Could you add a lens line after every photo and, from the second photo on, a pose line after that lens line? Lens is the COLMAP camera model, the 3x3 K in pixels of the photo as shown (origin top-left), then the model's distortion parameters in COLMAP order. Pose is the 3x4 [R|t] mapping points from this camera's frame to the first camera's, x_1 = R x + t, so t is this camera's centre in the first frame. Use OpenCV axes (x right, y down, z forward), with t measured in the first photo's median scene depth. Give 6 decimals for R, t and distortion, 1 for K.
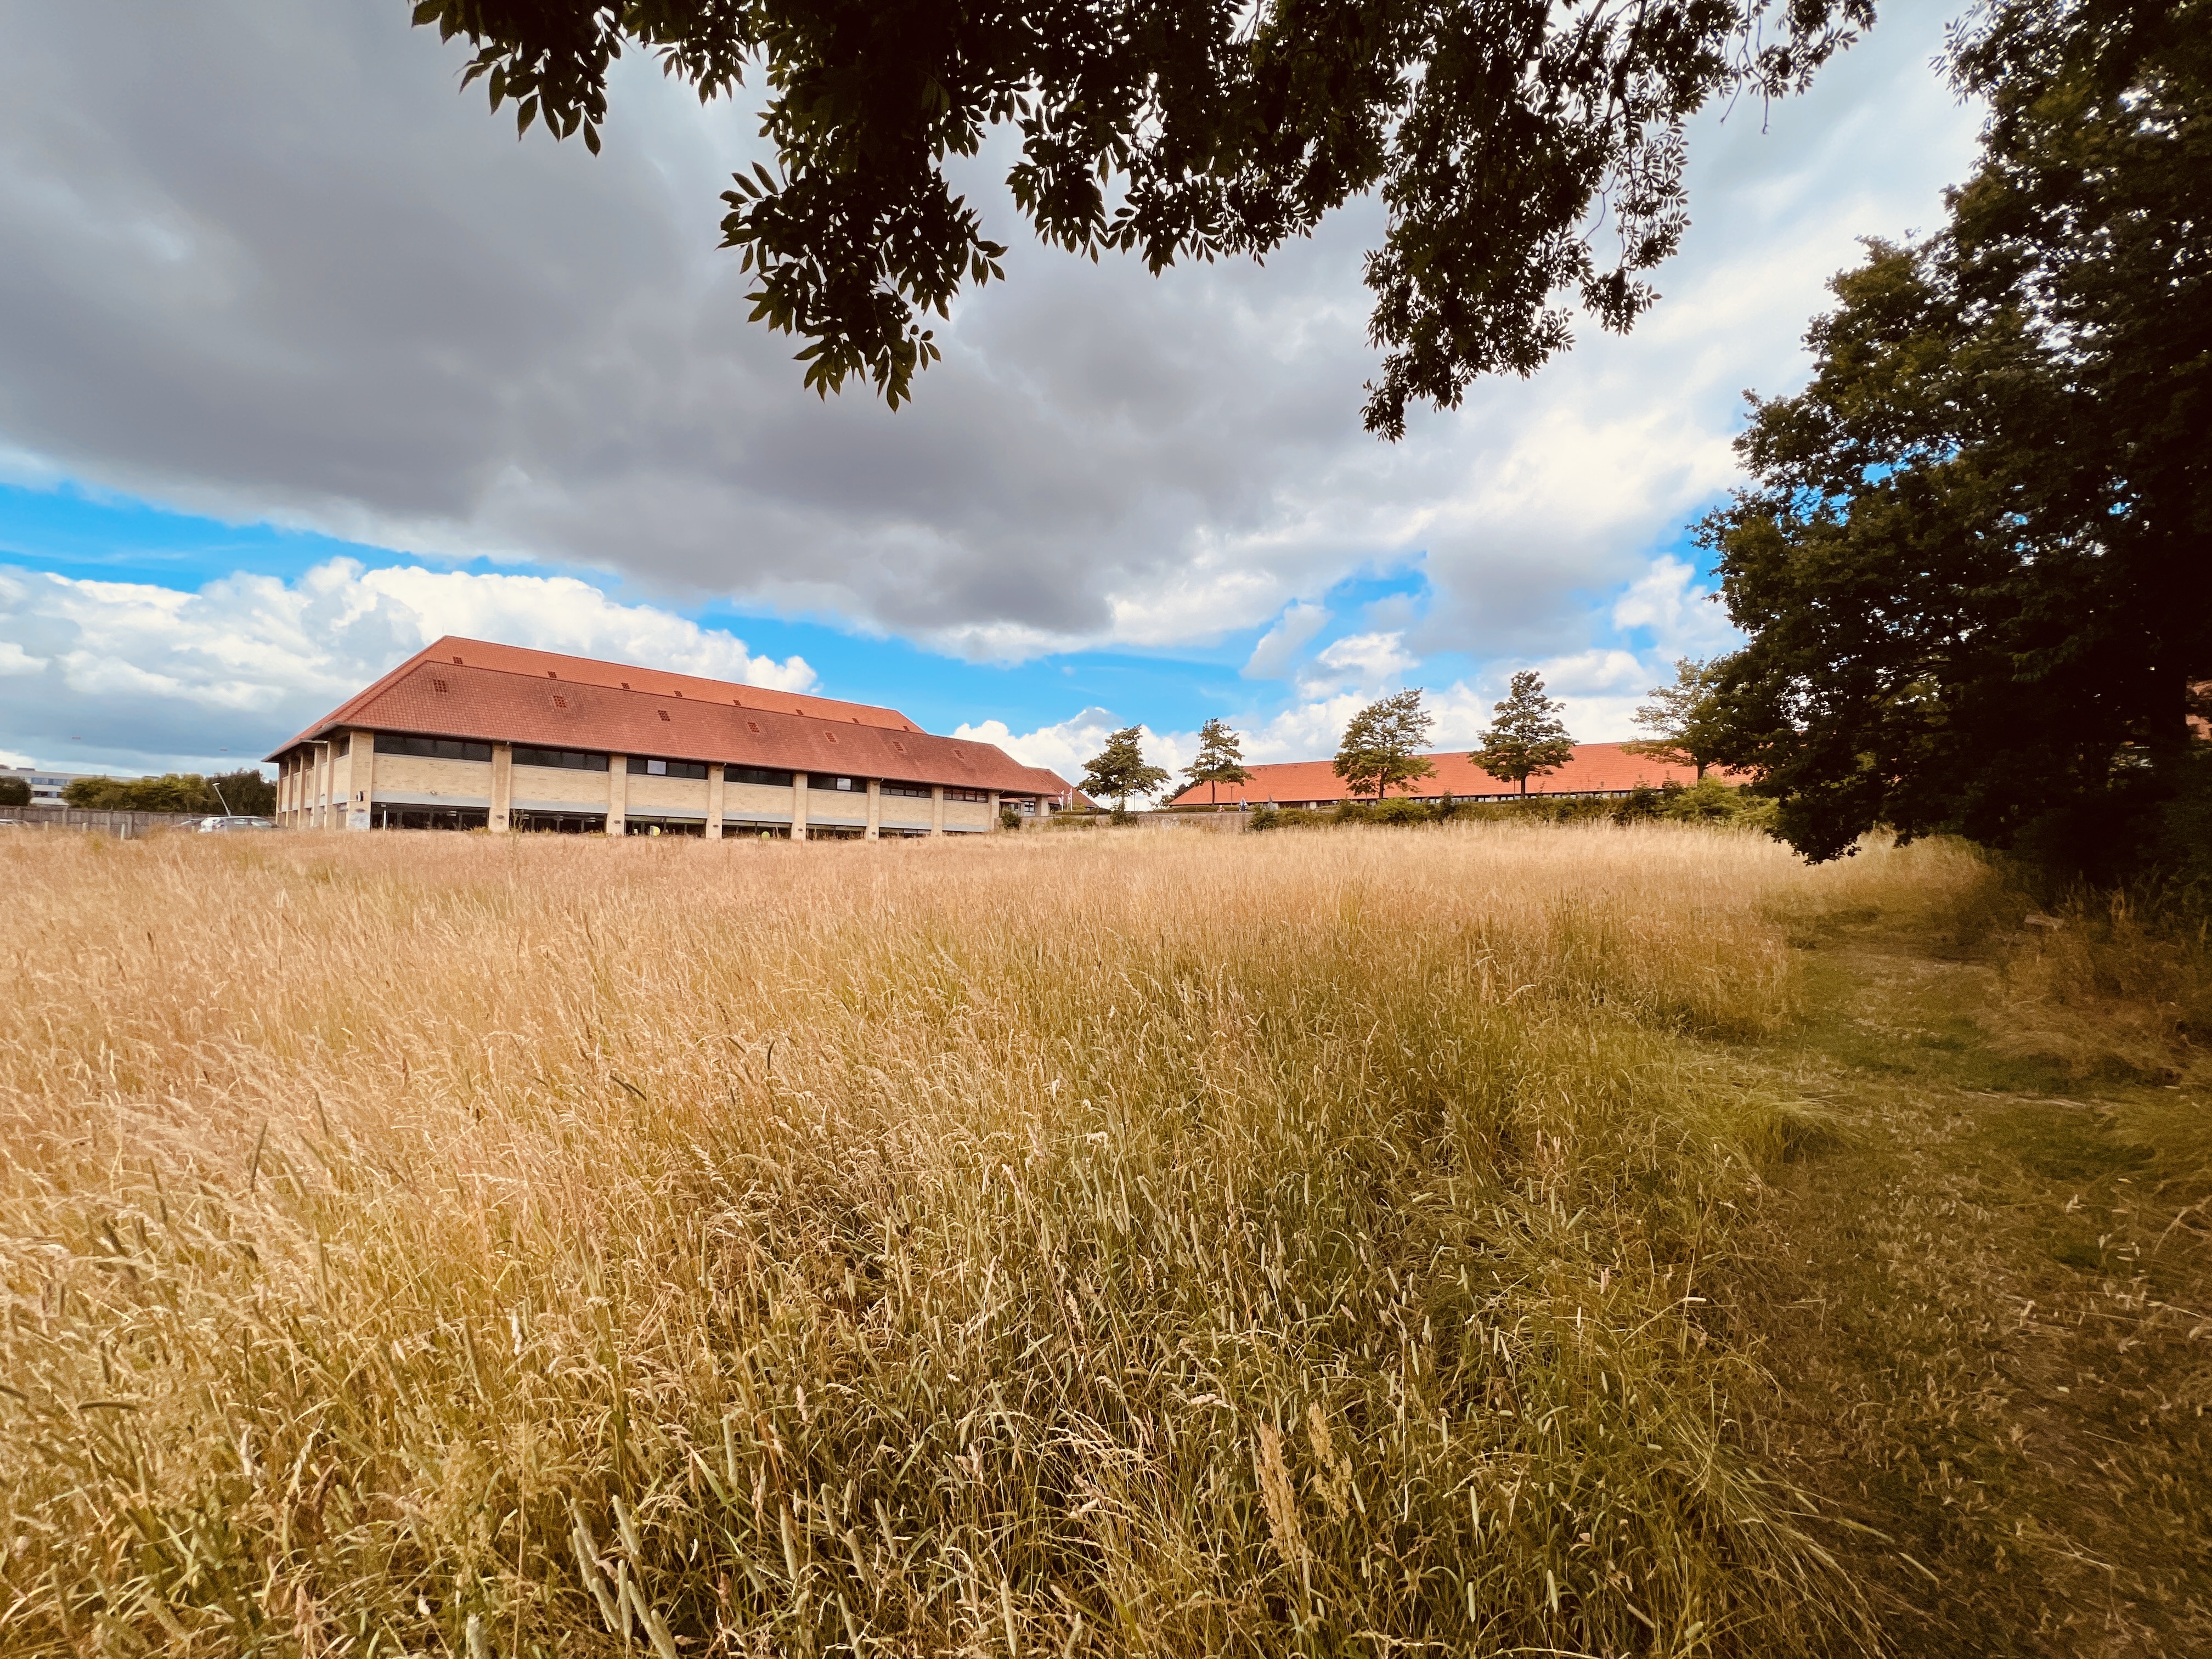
lens RADIAL K [[890.4, 0, 1093.2], [0, 890.4, 970.7], [0, 0, 1]] dist [-0.002929, 0.001907]
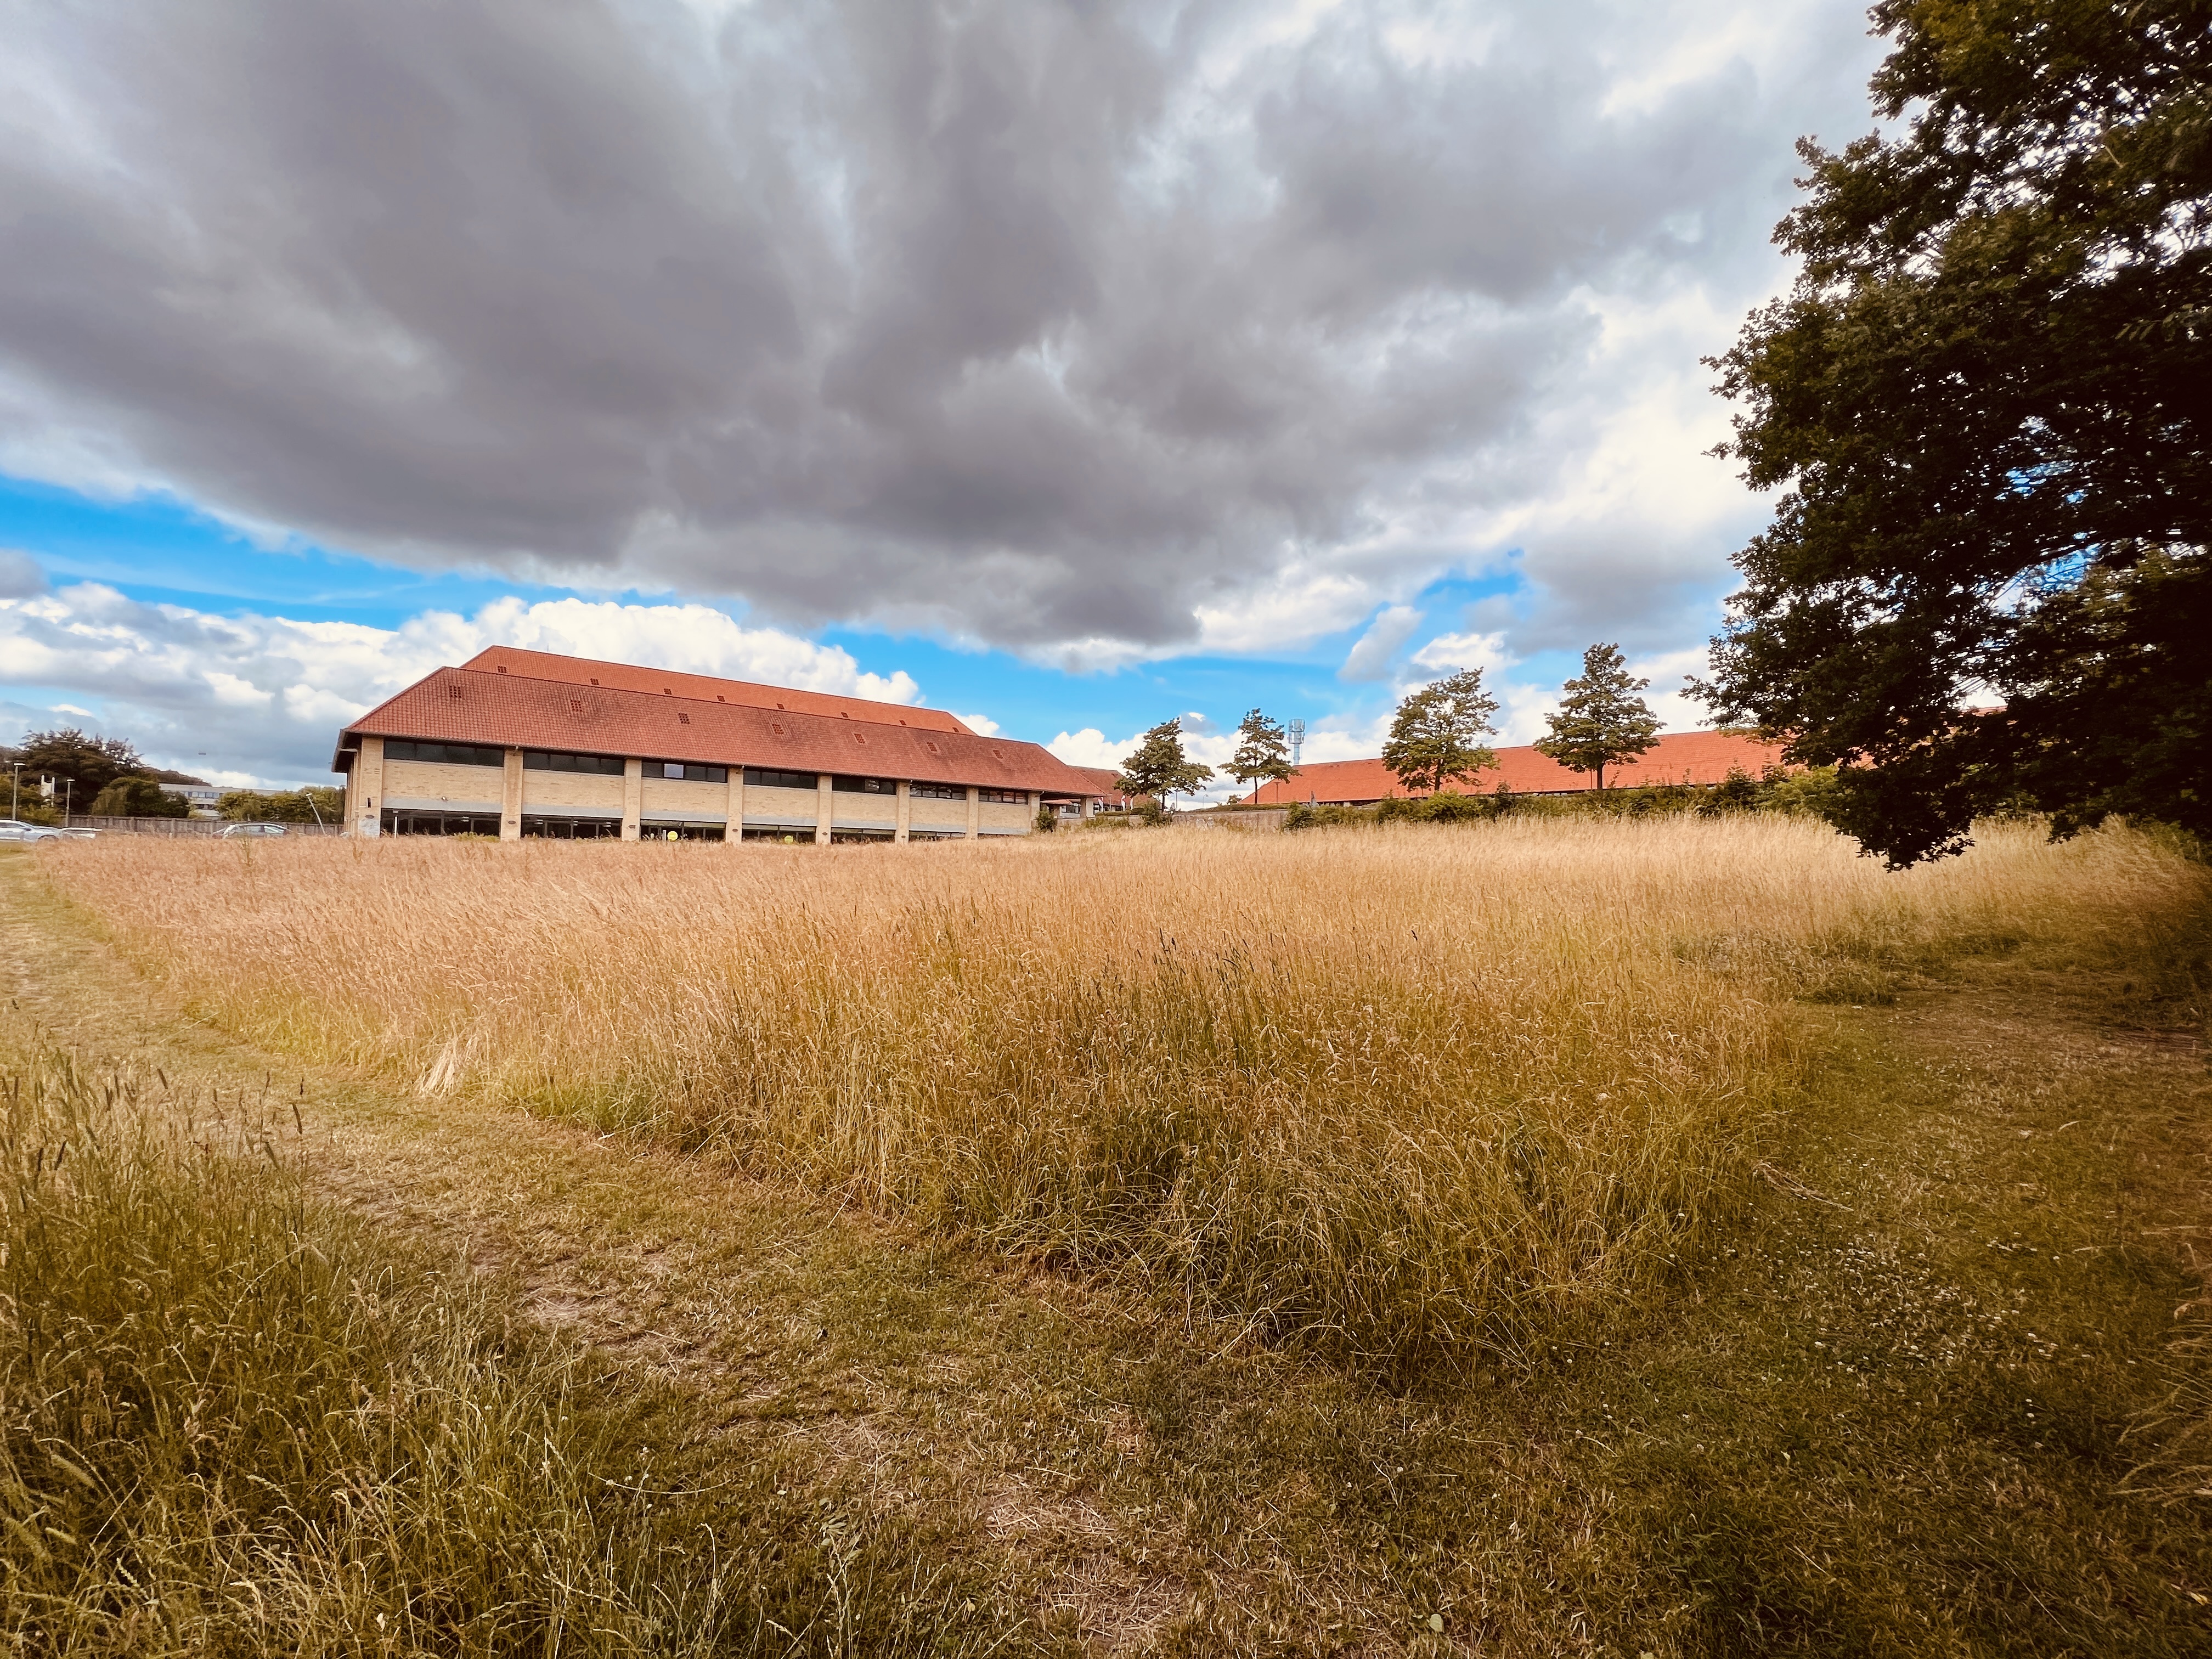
lens RADIAL K [[890.4, 0, 1105.0], [0, 890.4, 841.6], [0, 0, 1]] dist [-0.002929, 0.001907]
pose [[0.993404, -0.004756, -0.114568, 0.074148], [-0.012278, 0.988984, -0.147514, -0.011163], [0.114008, 0.147948, 0.982402, 0.086647]]
